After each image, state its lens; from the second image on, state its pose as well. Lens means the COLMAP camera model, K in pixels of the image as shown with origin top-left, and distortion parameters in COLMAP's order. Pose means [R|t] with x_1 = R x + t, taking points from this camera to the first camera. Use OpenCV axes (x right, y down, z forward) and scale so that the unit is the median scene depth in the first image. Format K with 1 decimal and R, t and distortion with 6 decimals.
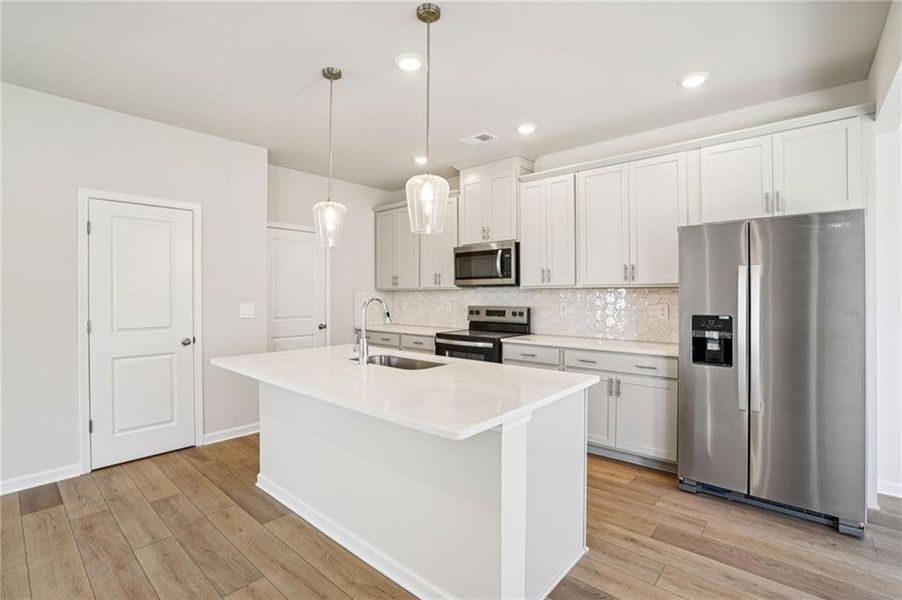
lens RADIAL K [[416.7, 0, 449.8], [0, 416.7, 292.5], [0, 0, 1]] dist [-0.048331, 0.014558]
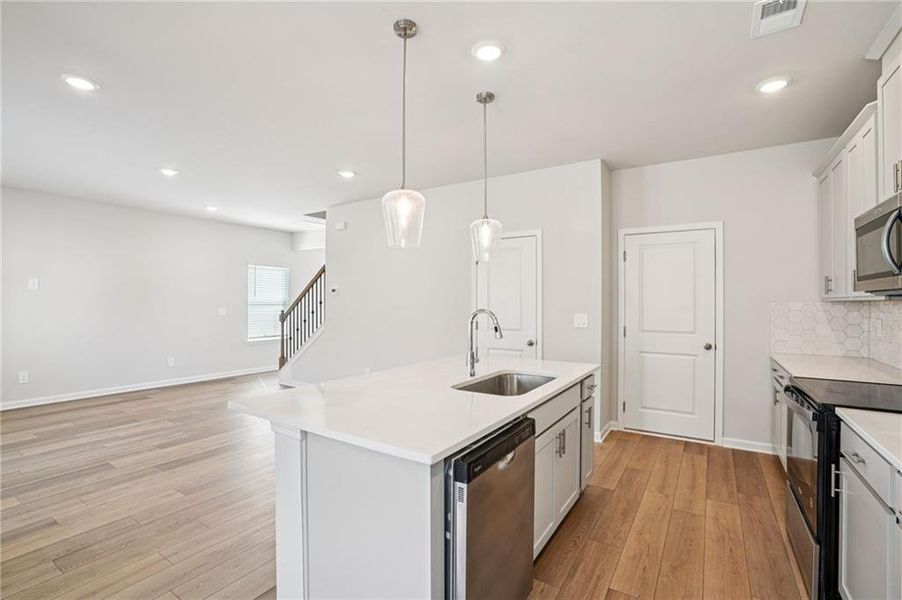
lens RADIAL K [[416.7, 0, 445.3], [0, 416.7, 296.4], [0, 0, 1]] dist [-0.048331, 0.014558]
pose [[0.144751, -0.008084, -0.989435, 0.547801], [-0.002610, 0.999960, -0.008552, -0.008037], [0.989465, 0.003820, 0.144724, 0.551989]]
